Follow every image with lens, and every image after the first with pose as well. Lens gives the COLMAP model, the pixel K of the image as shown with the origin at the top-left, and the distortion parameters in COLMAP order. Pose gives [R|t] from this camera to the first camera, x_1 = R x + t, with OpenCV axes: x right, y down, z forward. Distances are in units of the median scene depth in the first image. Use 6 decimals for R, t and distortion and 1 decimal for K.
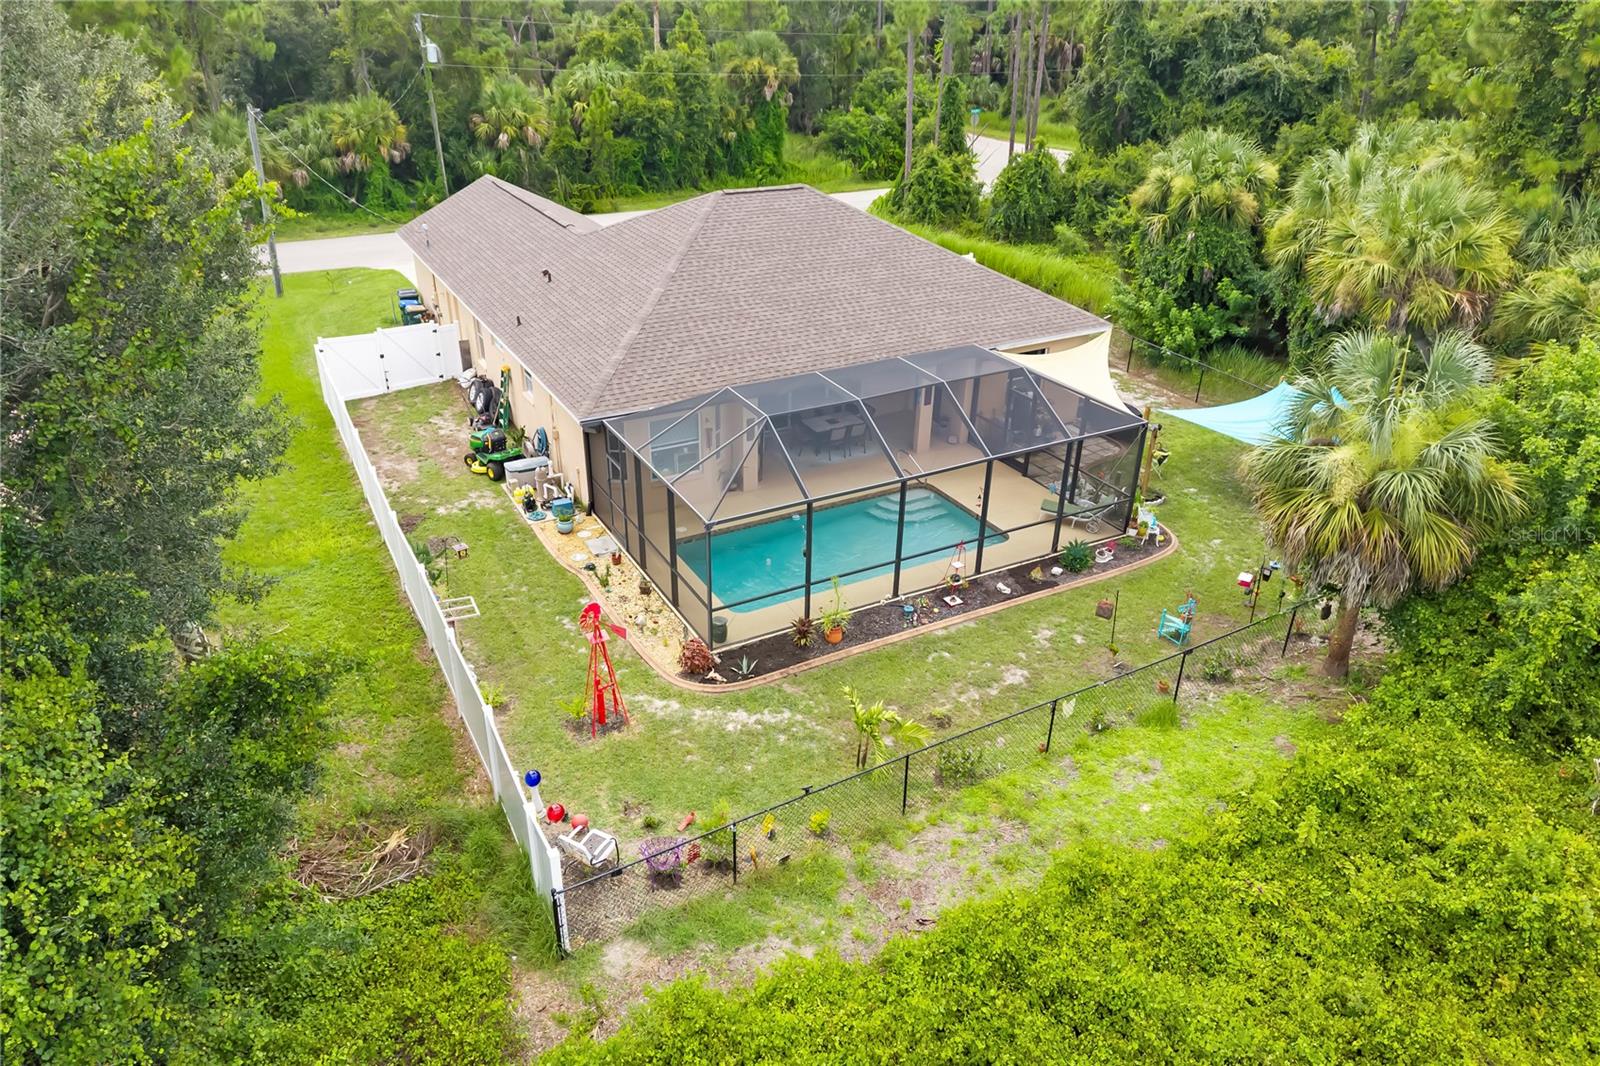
lens RADIAL K [[1059.3, 0, 800.0], [0, 1059.3, 533.0], [0, 0, 1]] dist [0.047323, -0.042666]
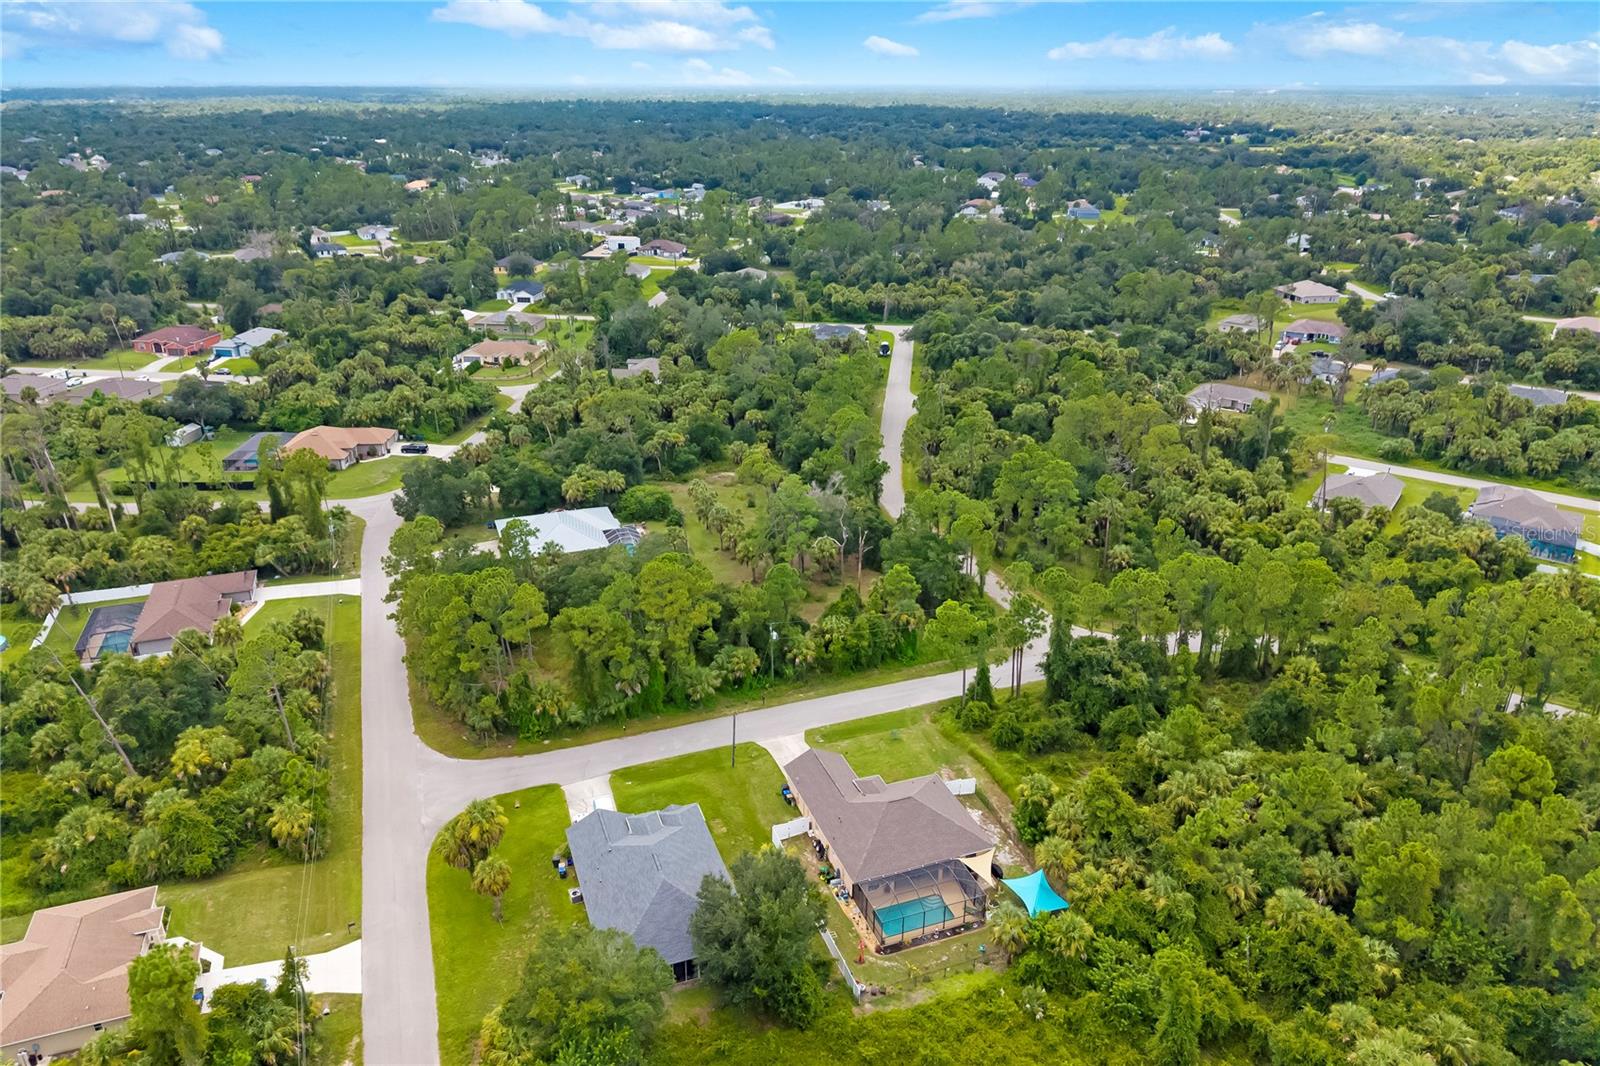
lens RADIAL K [[1091.5, 0, 800.0], [0, 1091.5, 533.0], [0, 0, 1]] dist [0.046252, -0.052324]
pose [[0.989485, 0.047831, -0.136498, 0.120790], [-0.059101, 0.995062, -0.079745, -1.151266], [0.132010, 0.086974, 0.987425, -3.563411]]
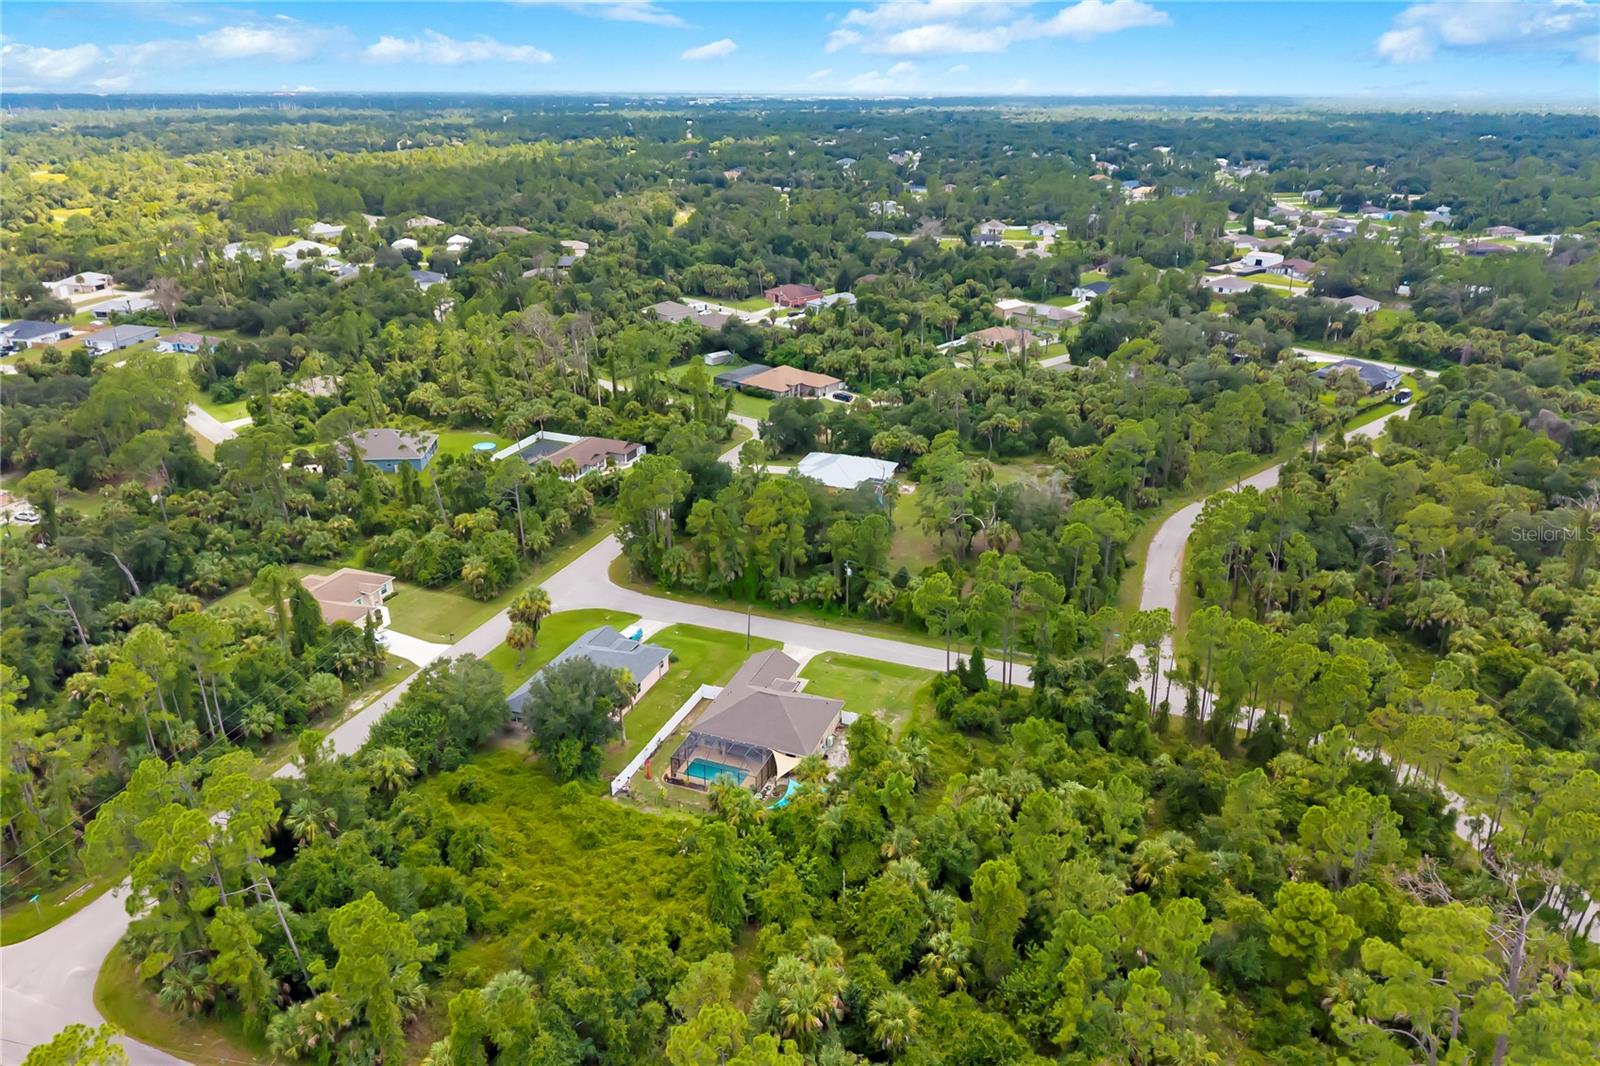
lens RADIAL K [[1125.1, 0, 800.0], [0, 1125.1, 533.0], [0, 0, 1]] dist [0.073989, -0.116926]
pose [[0.634791, 0.276702, -0.721441, 4.027951], [-0.351315, 0.934949, 0.049471, -1.521285], [0.688200, 0.222049, 0.690706, -2.804243]]
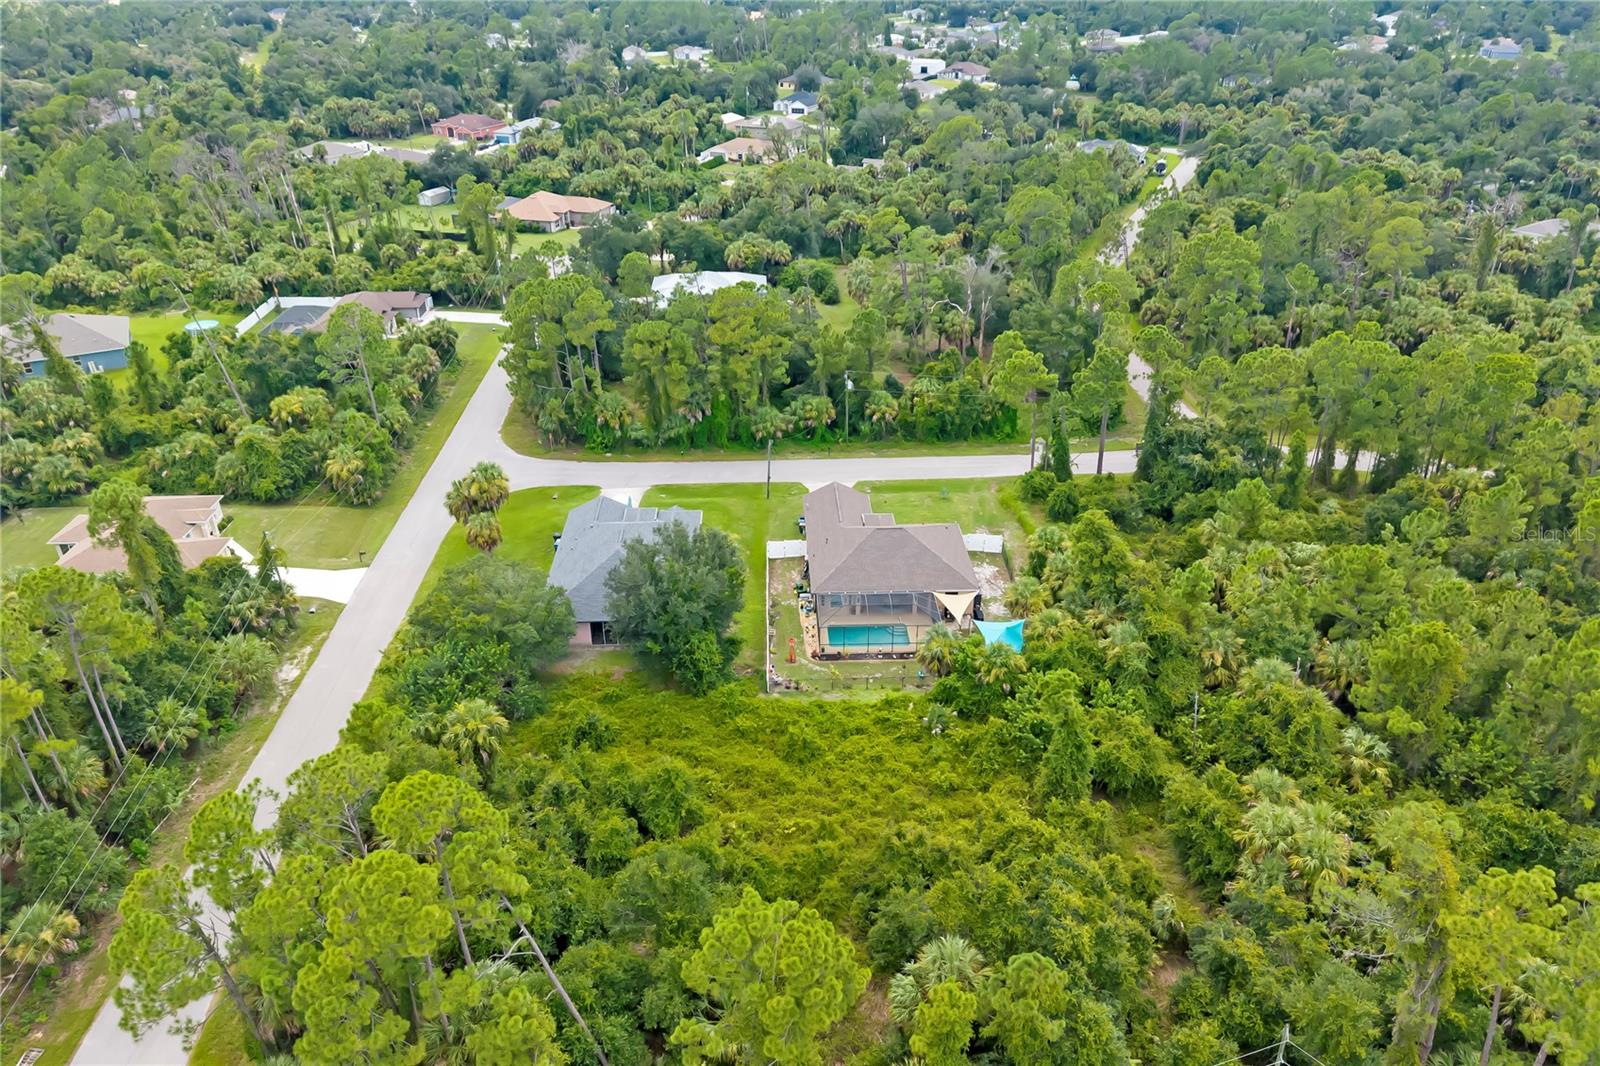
lens RADIAL K [[1125.1, 0, 800.0], [0, 1125.1, 533.0], [0, 0, 1]] dist [0.073989, -0.116926]
pose [[0.888698, 0.196734, -0.414139, 1.517539], [-0.195217, 0.979659, 0.046465, -0.526276], [0.414857, 0.039553, 0.909027, -3.003323]]
